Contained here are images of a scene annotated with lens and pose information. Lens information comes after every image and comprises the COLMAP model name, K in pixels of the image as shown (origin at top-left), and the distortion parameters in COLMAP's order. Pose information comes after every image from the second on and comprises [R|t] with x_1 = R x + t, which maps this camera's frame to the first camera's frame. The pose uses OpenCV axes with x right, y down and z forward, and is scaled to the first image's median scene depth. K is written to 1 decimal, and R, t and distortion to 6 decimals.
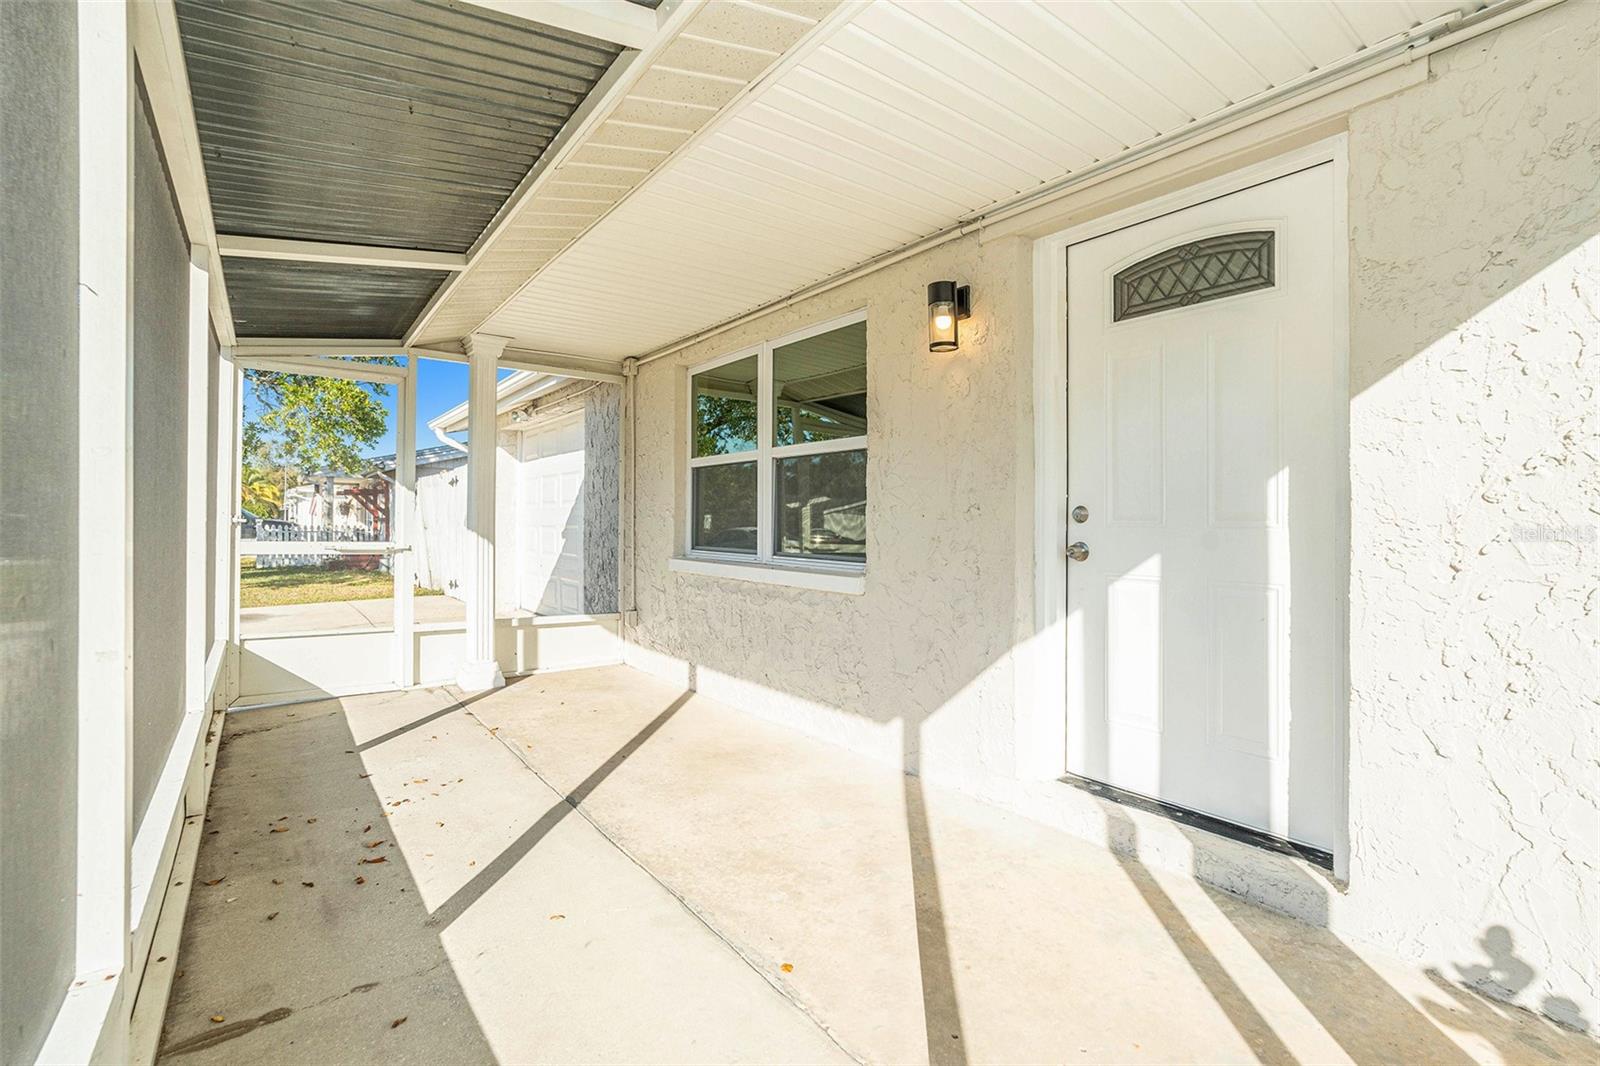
lens RADIAL K [[732.3, 0, 804.8], [0, 732.3, 537.5], [0, 0, 1]] dist [-0.064338, 0.031847]
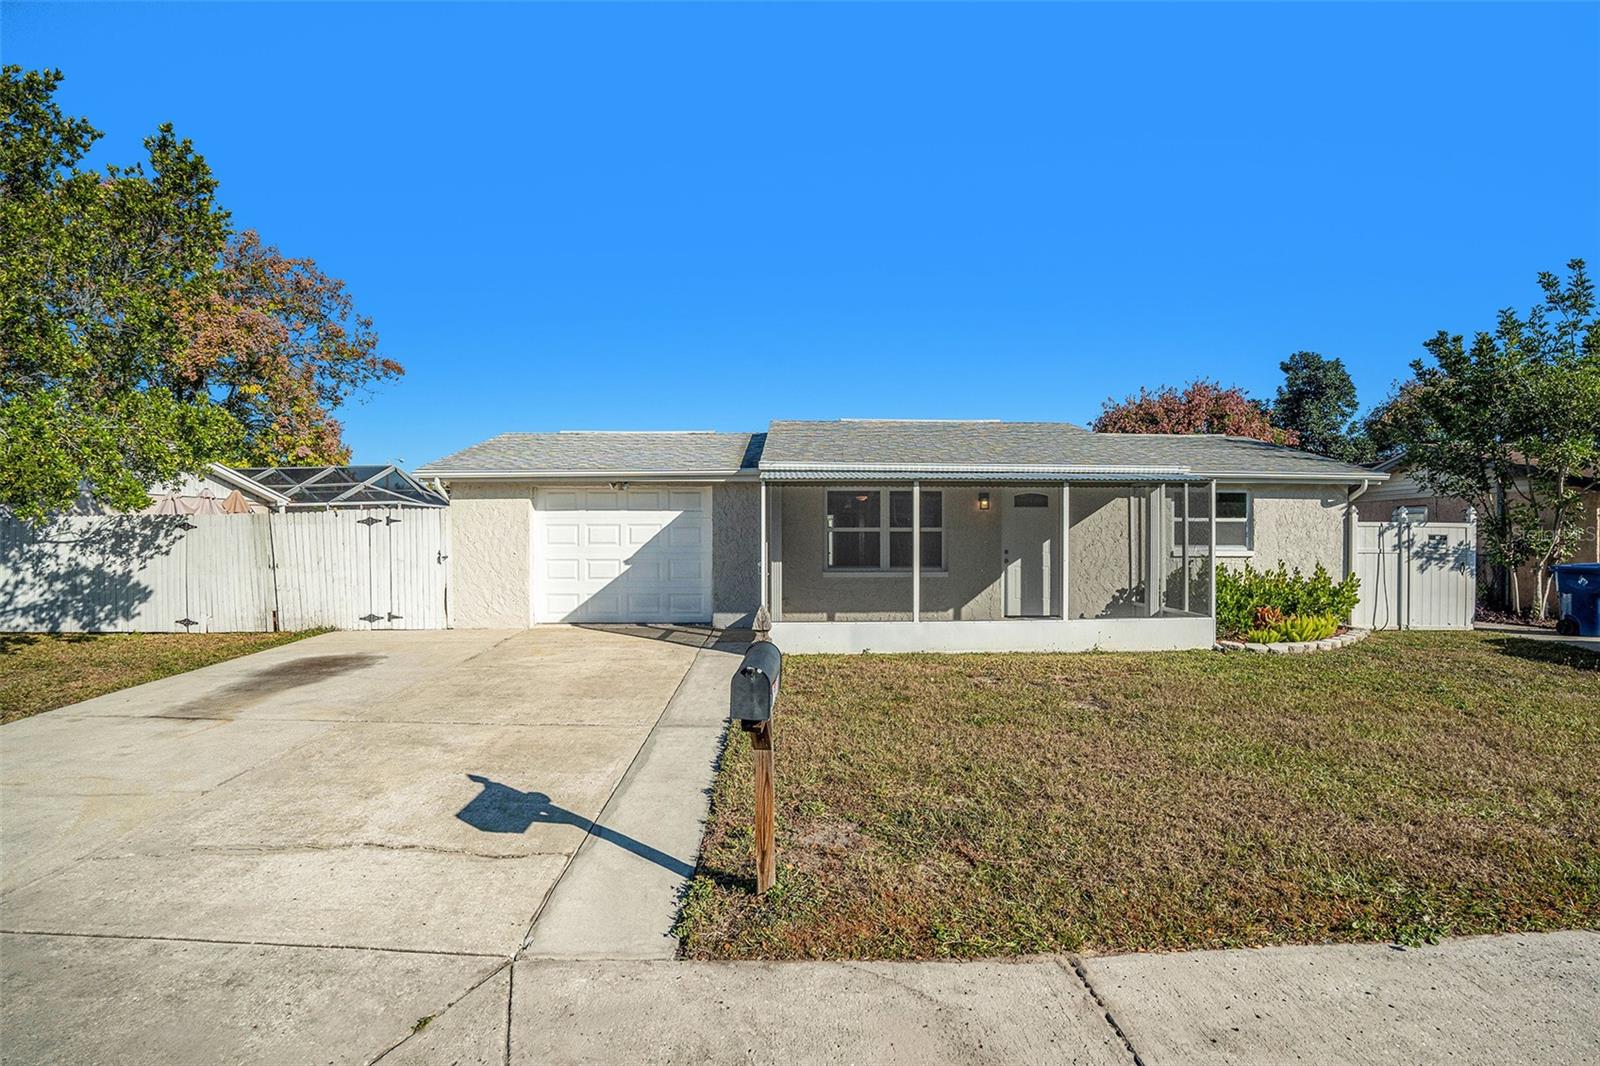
lens RADIAL K [[818.6, 0, 805.9], [0, 818.6, 540.8], [0, 0, 1]] dist [-0.084092, 0.017579]
pose [[0.573195, -0.019228, 0.819193, -3.782973], [0.022841, 0.999711, 0.007483, -0.147086], [-0.819101, 0.014423, 0.573468, -0.667046]]
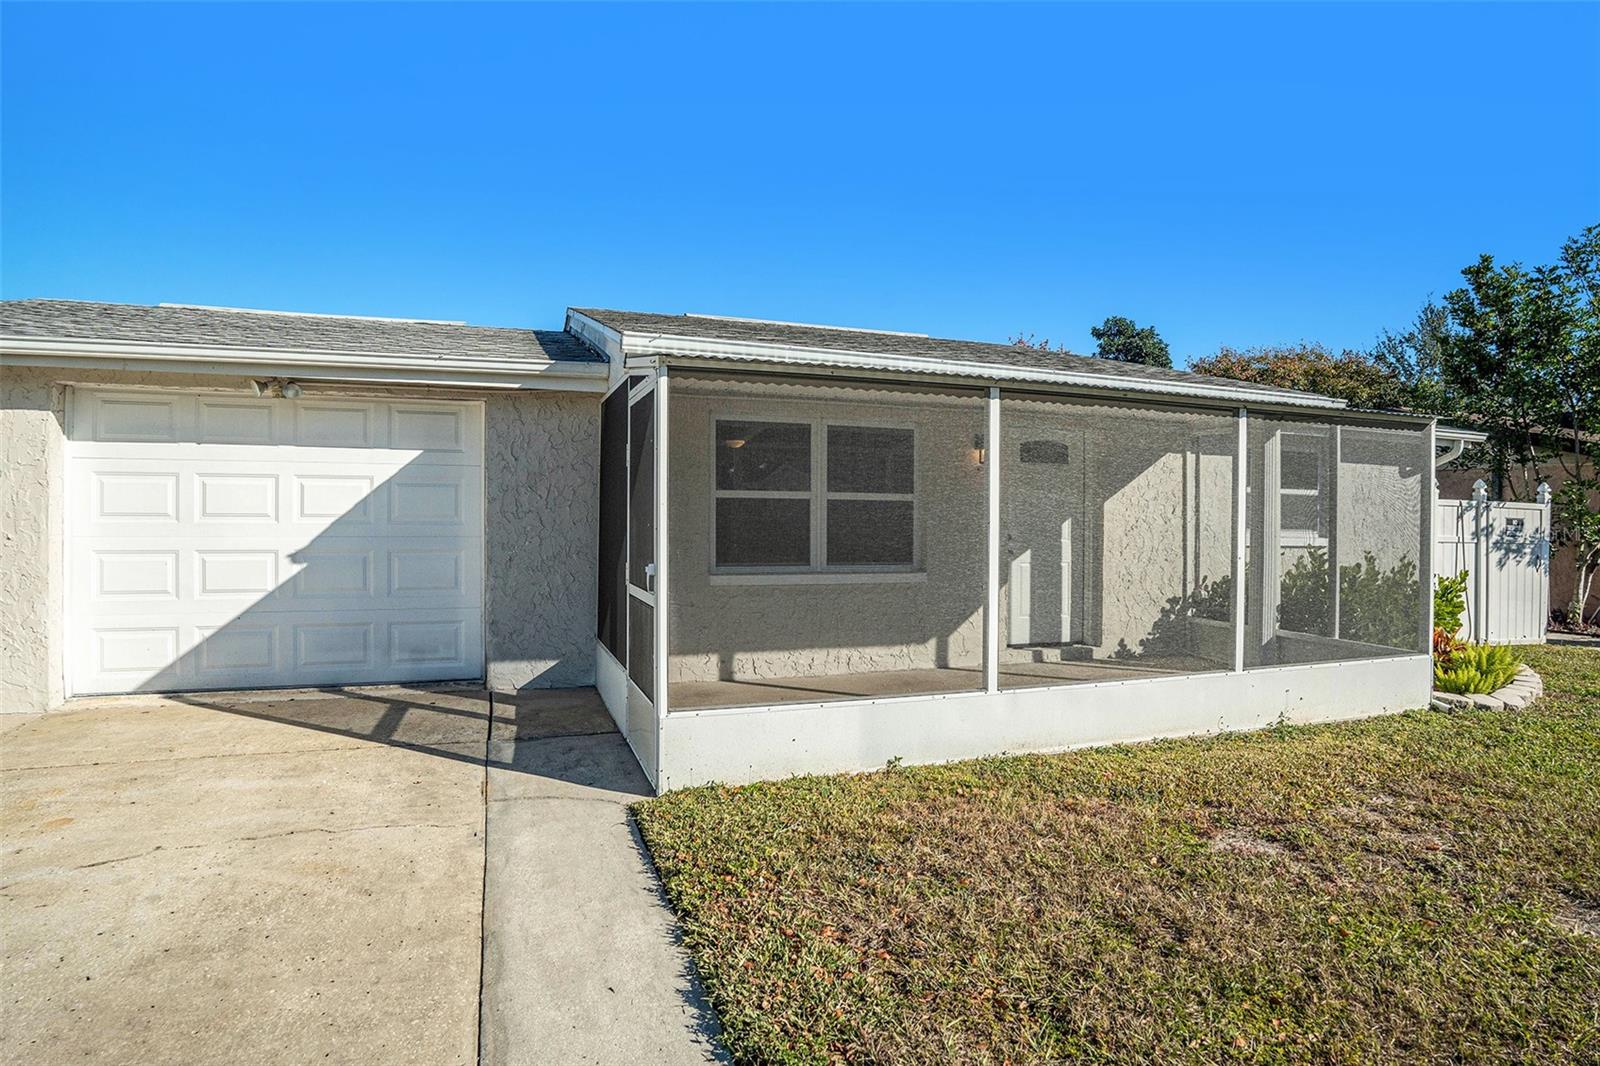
lens RADIAL K [[879.3, 0, 800.0], [0, 879.3, 533.0], [0, 0, 1]] dist [-0.075504, 0.013564]
pose [[0.292556, -0.030400, 0.955765, -2.460333], [0.007054, 0.999536, 0.029633, -0.132868], [-0.956222, -0.001927, 0.292635, 0.756728]]
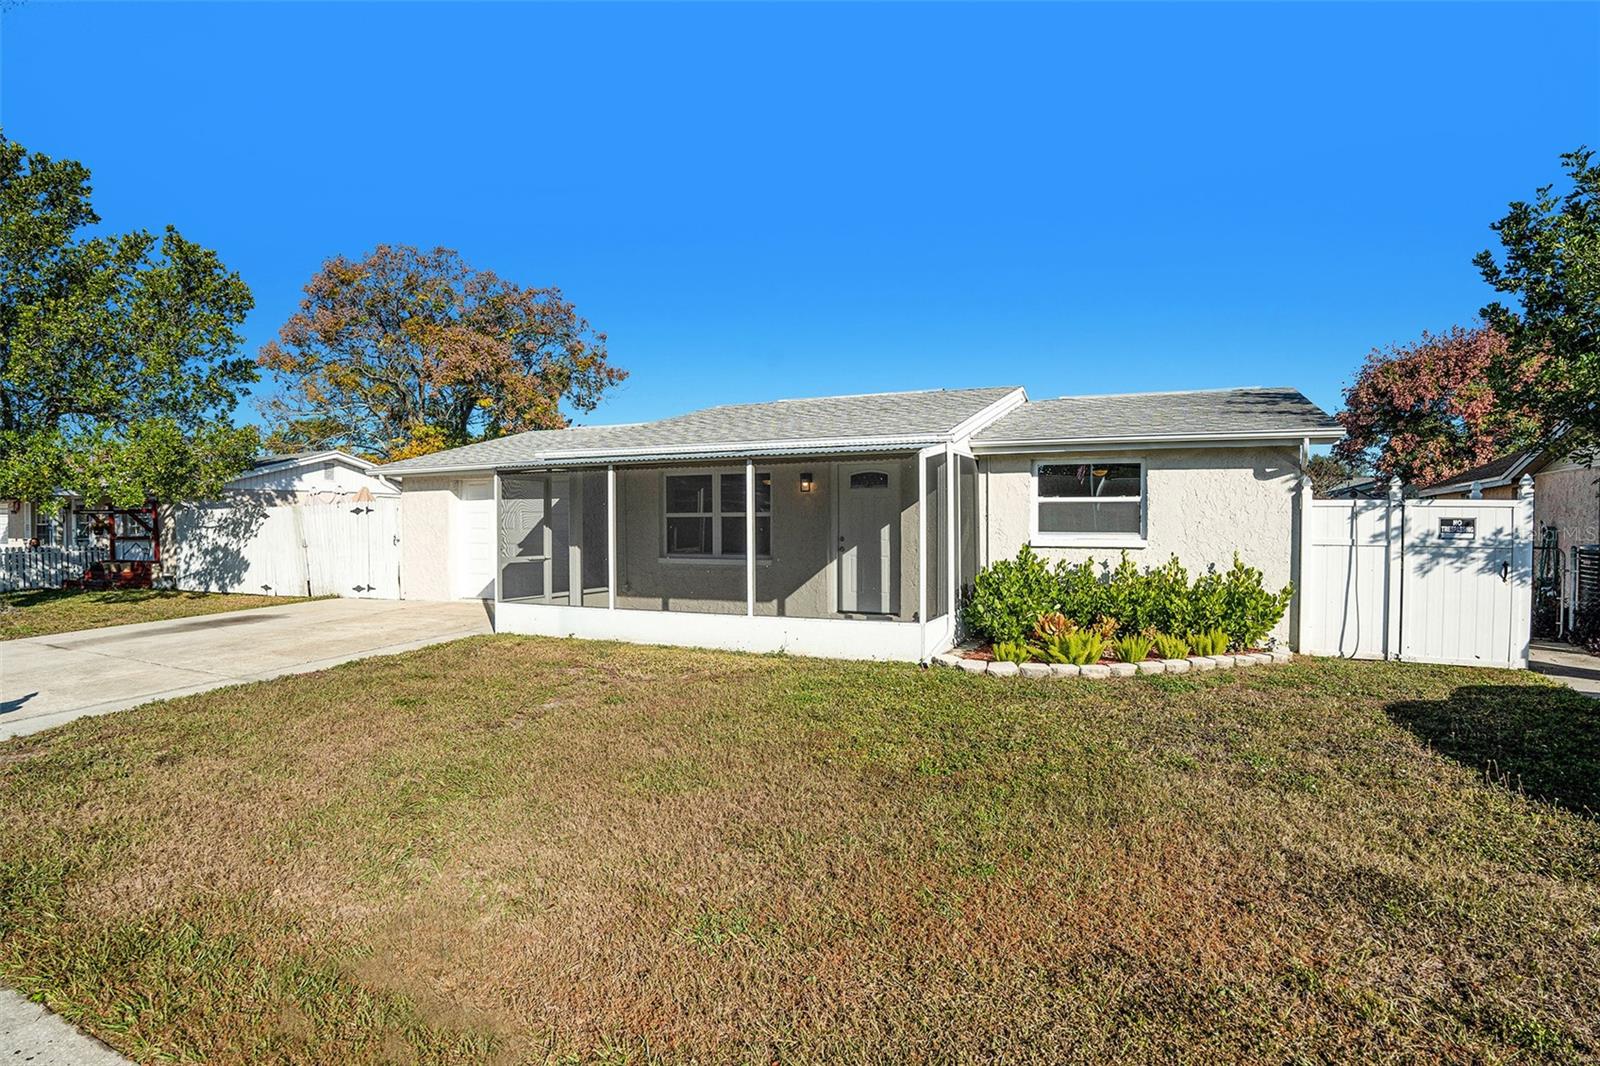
lens RADIAL K [[818.6, 0, 805.9], [0, 818.6, 540.8], [0, 0, 1]] dist [-0.084092, 0.017579]
pose [[0.872687, -0.027082, 0.487528, -1.669687], [0.022944, 0.999632, 0.014459, -0.081704], [-0.487740, -0.001433, 0.872988, -2.344574]]
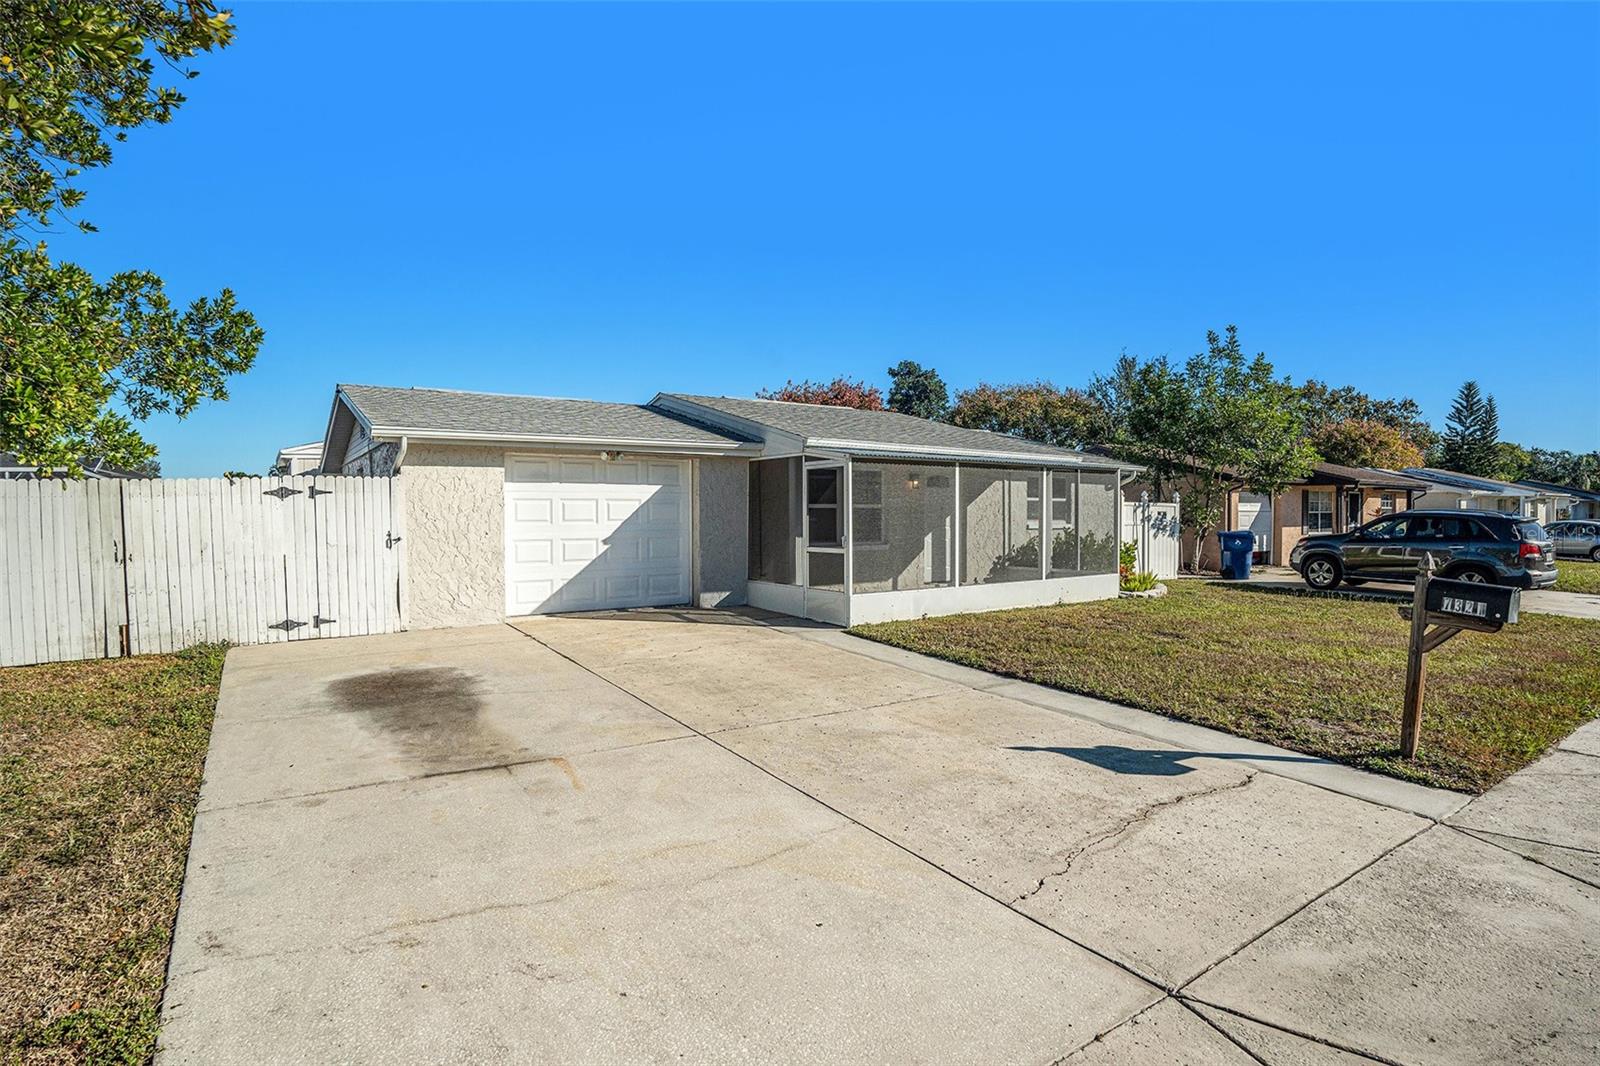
lens RADIAL K [[811.7, 0, 804.9], [0, 811.7, 555.1], [0, 0, 1]] dist [-0.073125, 0.000748]
pose [[0.039561, -0.062066, 0.997288, -4.555762], [0.021497, 0.997891, 0.061250, -0.171635], [-0.998986, 0.019015, 0.040811, 1.444636]]
